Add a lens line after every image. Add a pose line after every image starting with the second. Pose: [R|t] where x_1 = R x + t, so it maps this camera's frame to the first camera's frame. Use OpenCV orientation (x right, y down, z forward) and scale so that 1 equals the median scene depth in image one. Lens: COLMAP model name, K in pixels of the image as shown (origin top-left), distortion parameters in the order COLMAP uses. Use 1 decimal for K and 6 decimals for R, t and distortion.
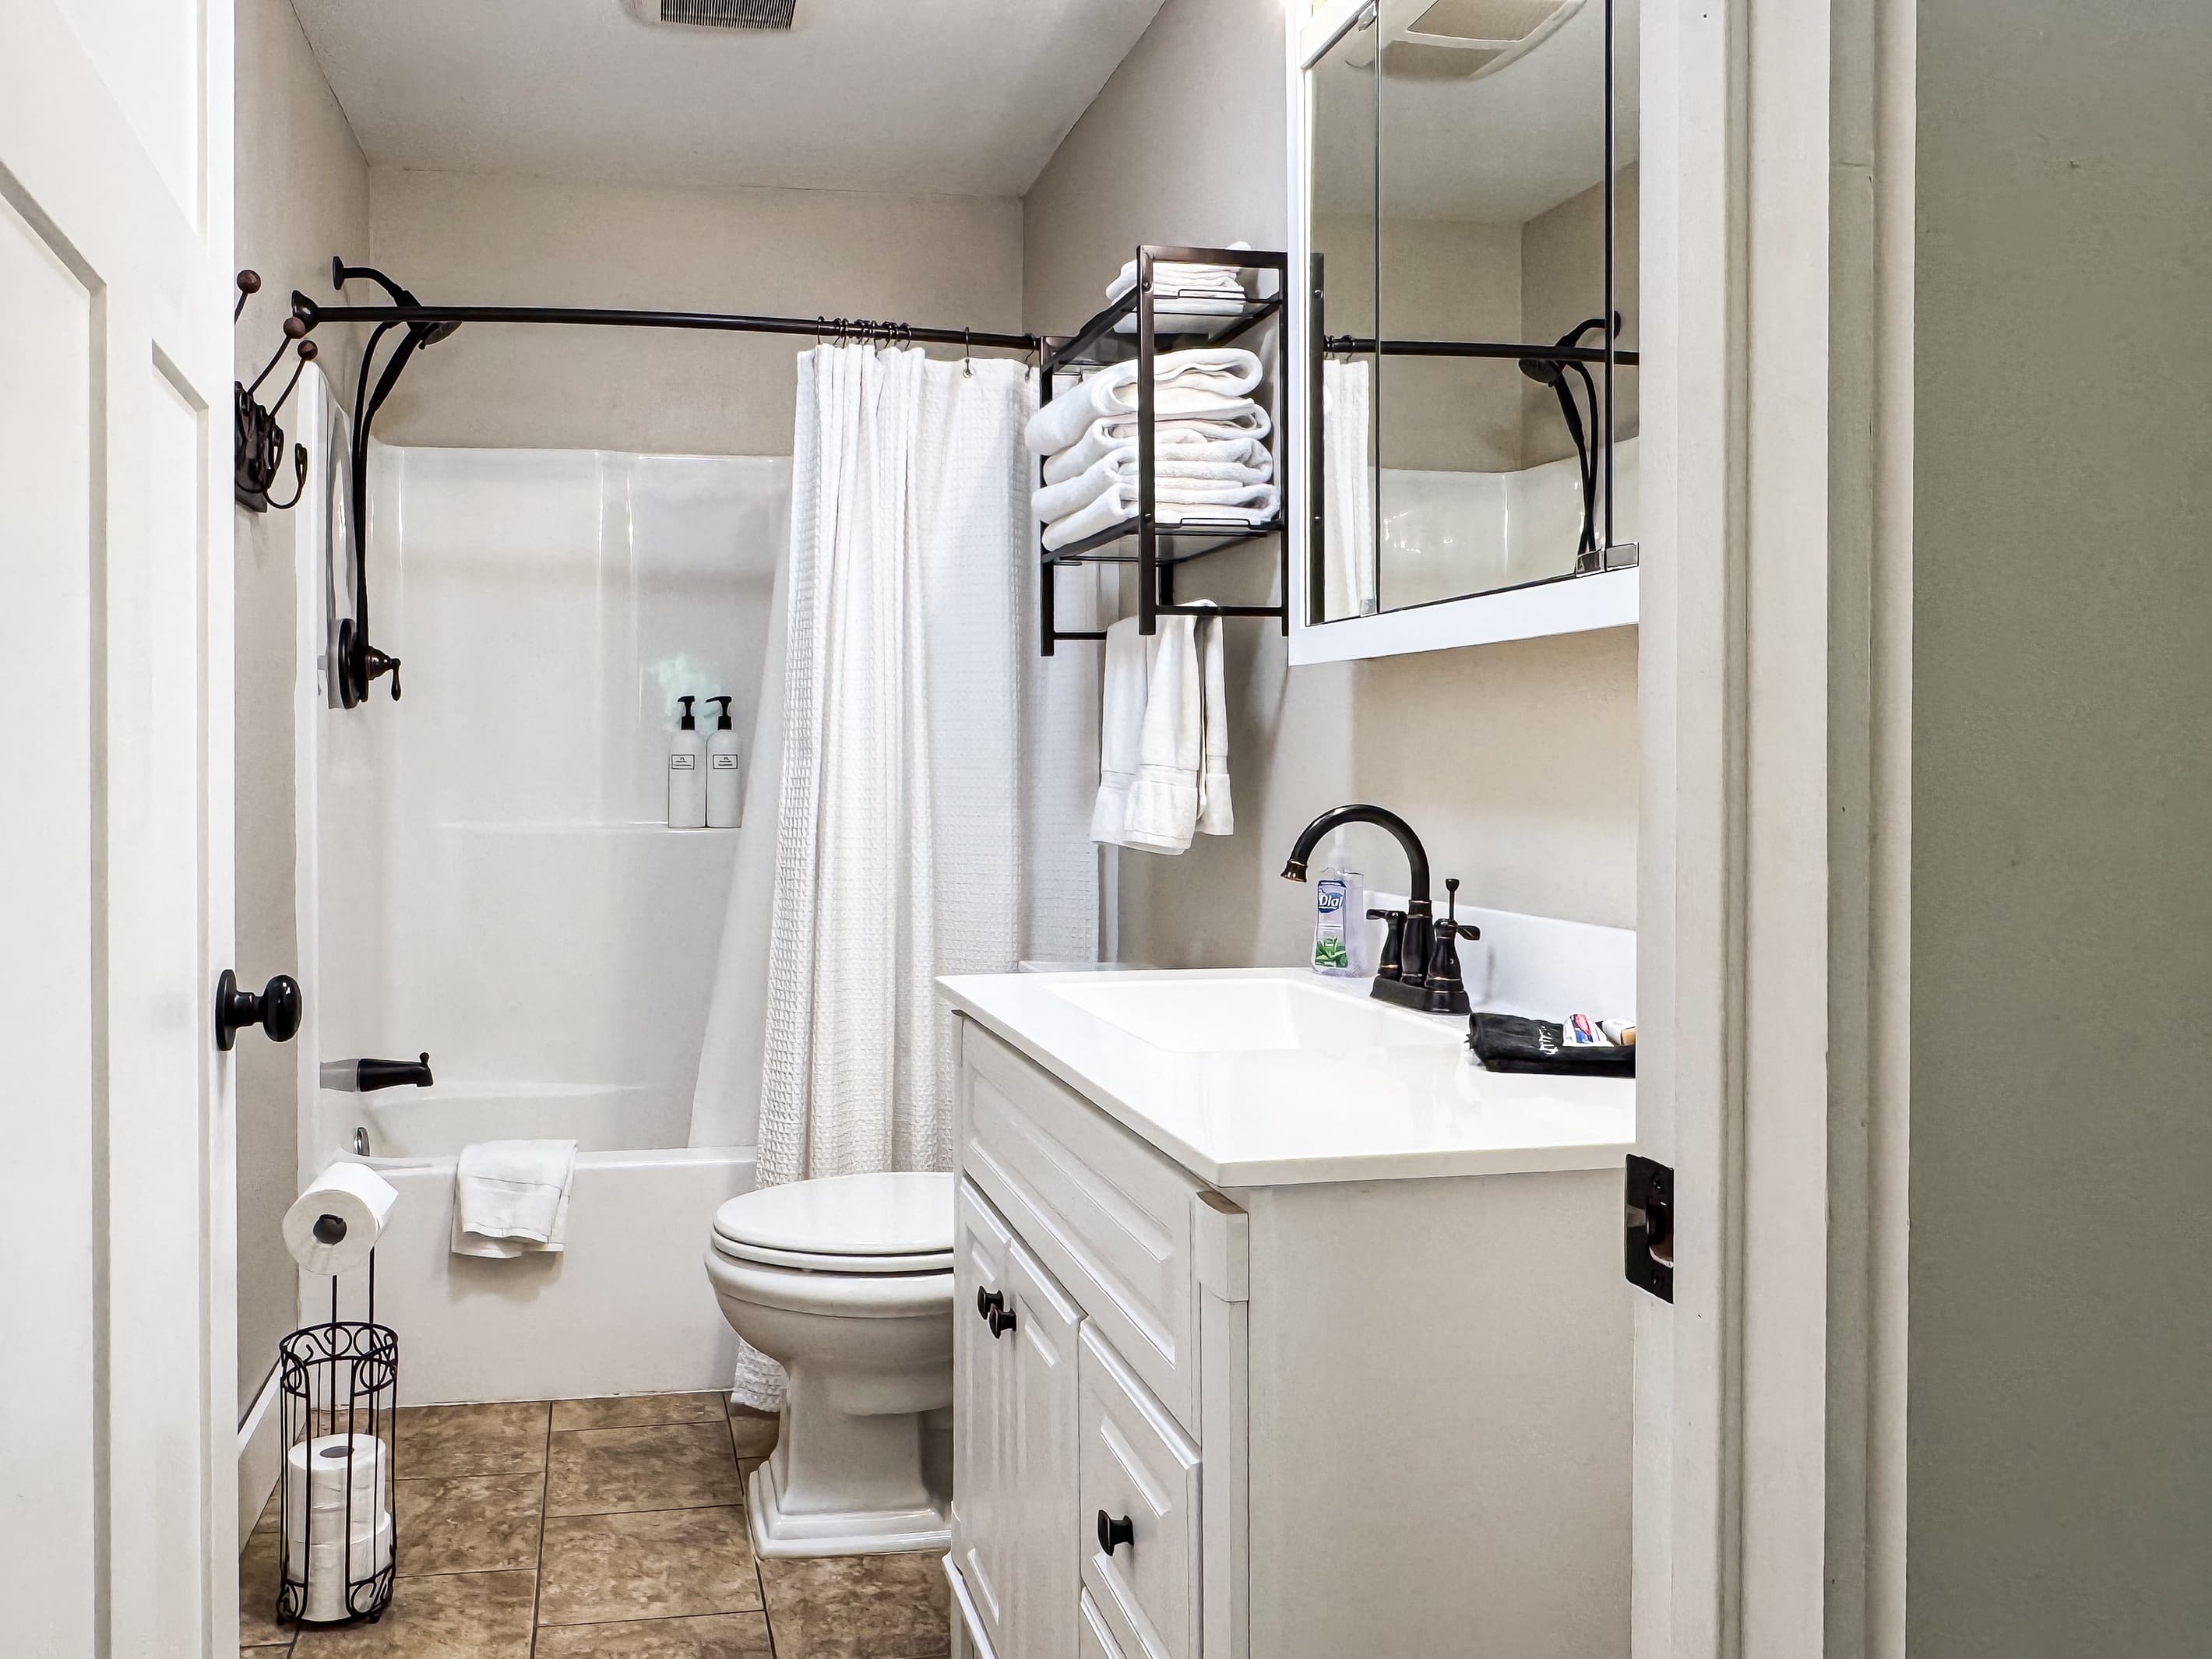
lens RADIAL K [[2230.6, 0, 1106.0], [0, 2230.6, 829.5], [0, 0, 1]] dist [0.181529, -0.336638]
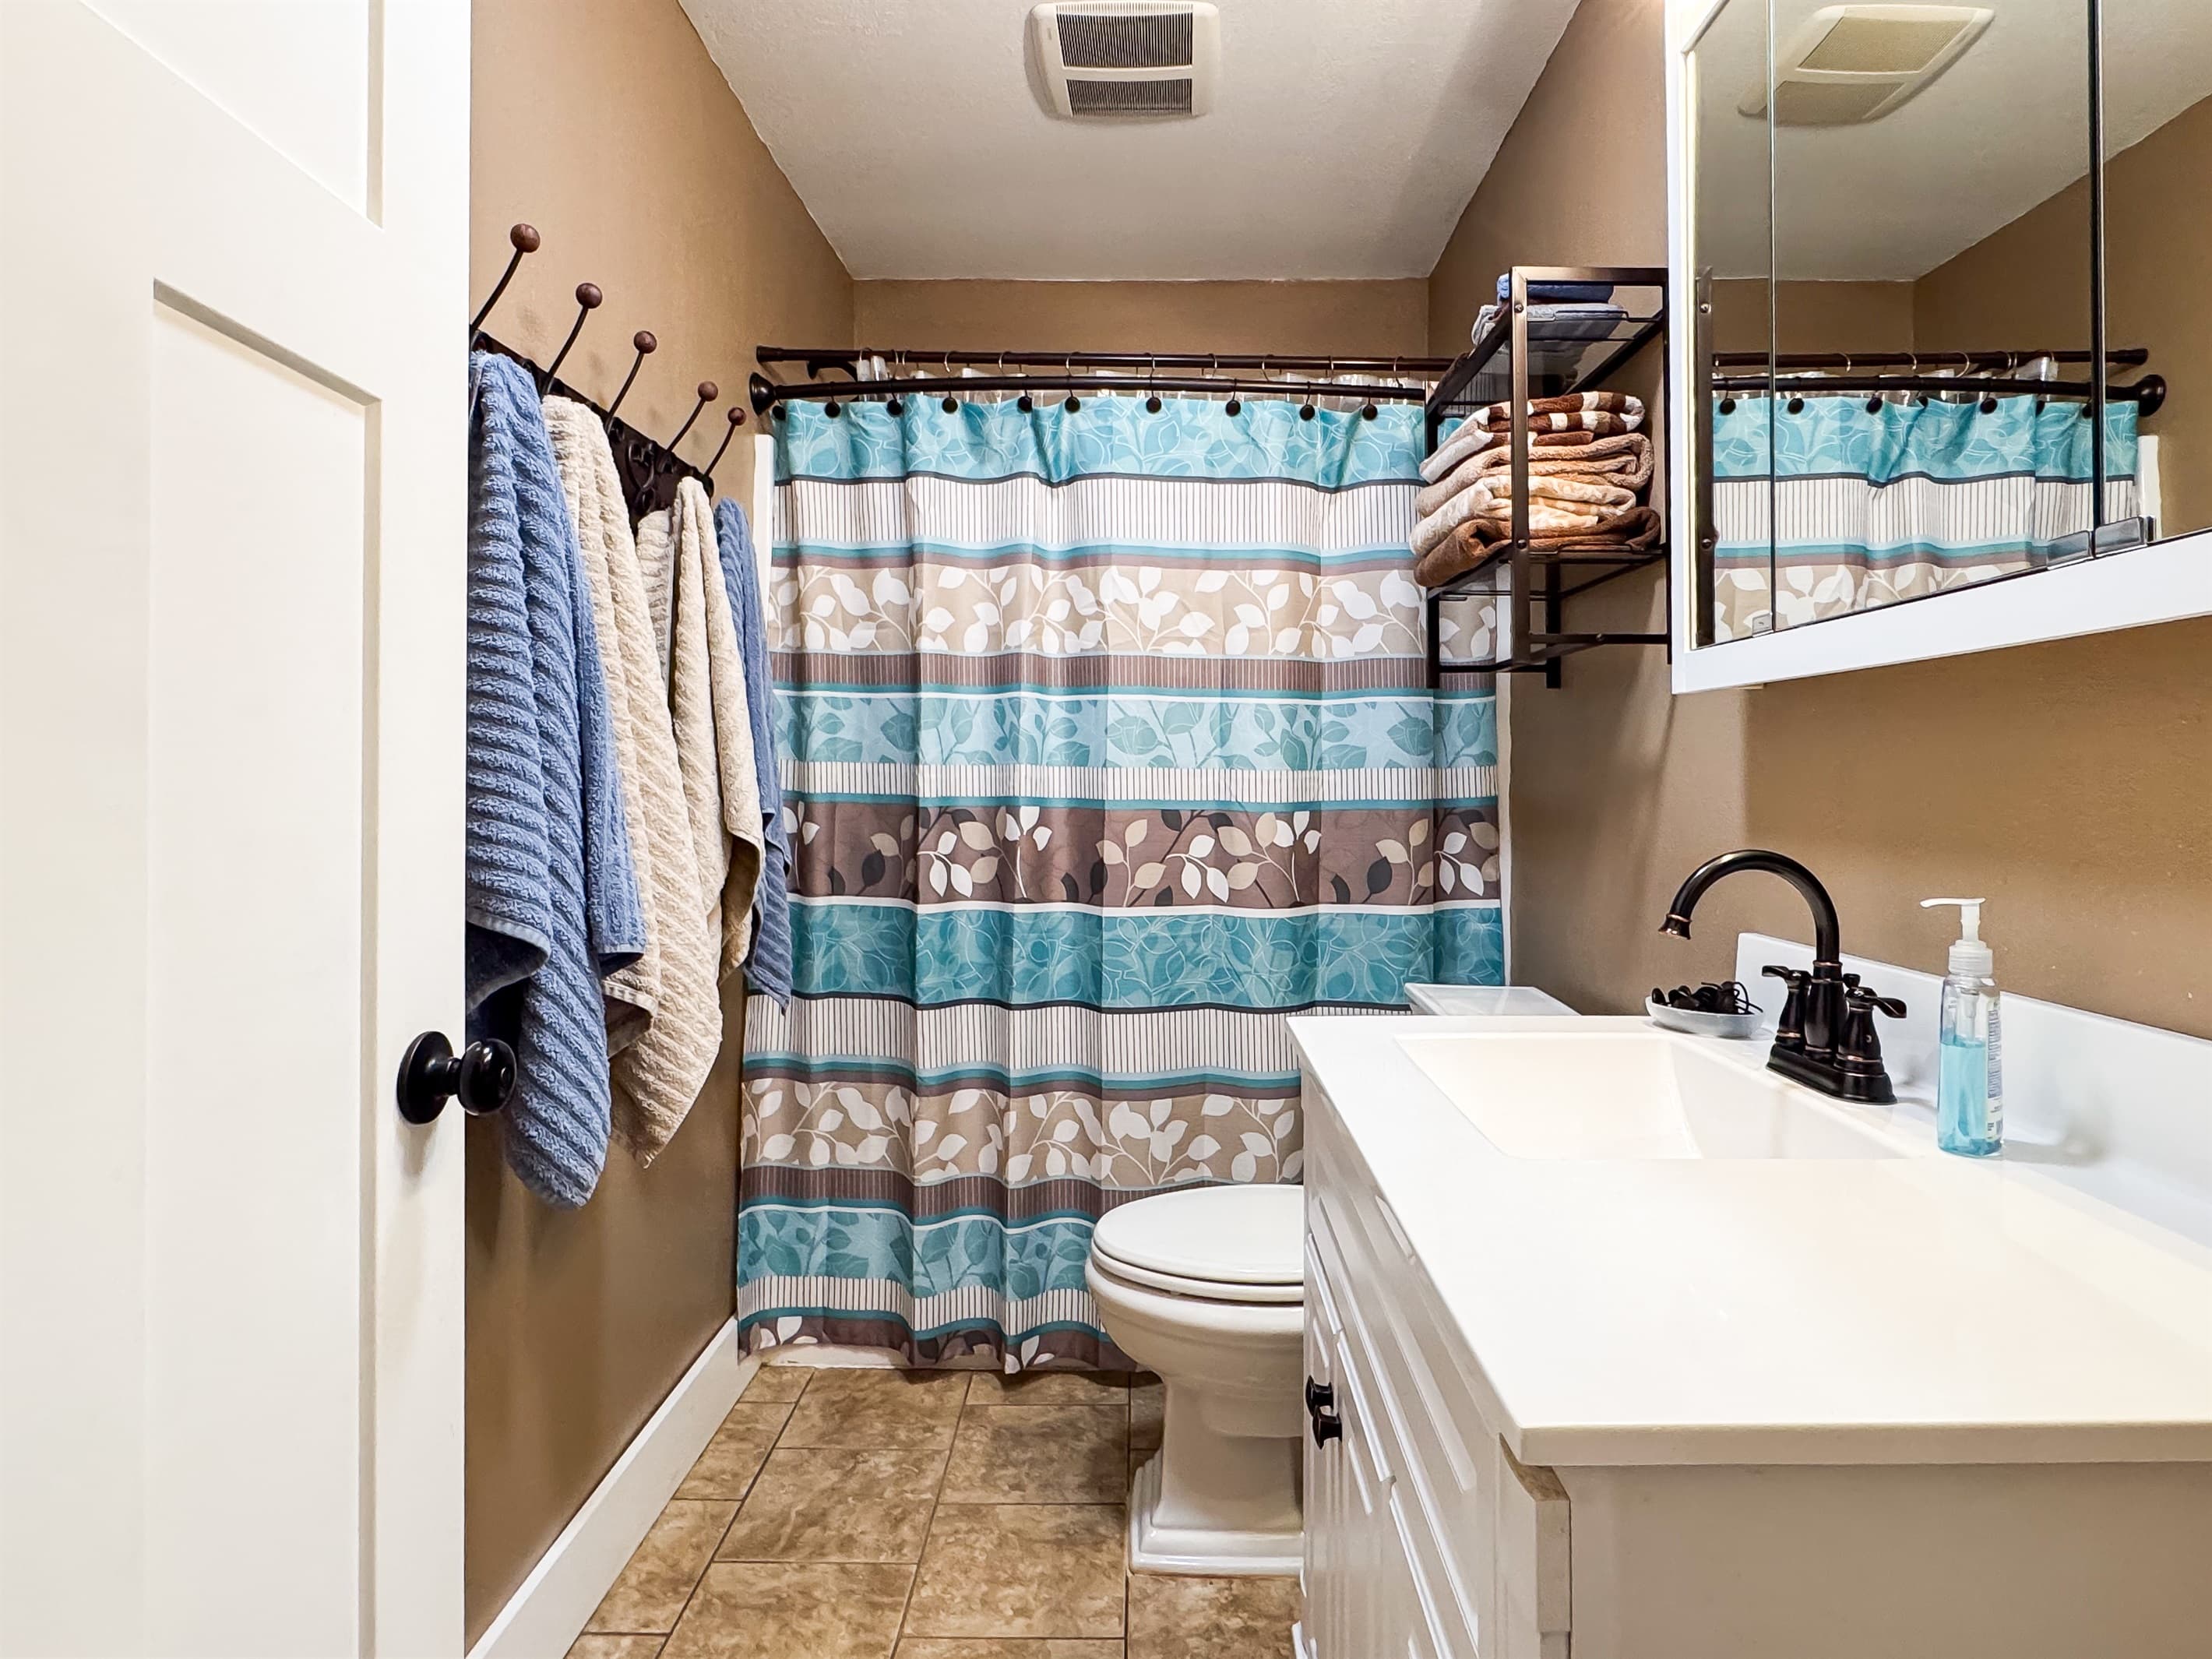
lens RADIAL K [[1743.2, 0, 1108.3], [0, 1743.2, 742.2], [0, 0, 1]] dist [0.015217, 0.002375]
pose [[0.970734, 0.002826, -0.240141, 0.025093], [-0.015791, 0.998518, -0.052079, -0.010262], [0.239638, 0.054347, 0.969340, 0.211237]]
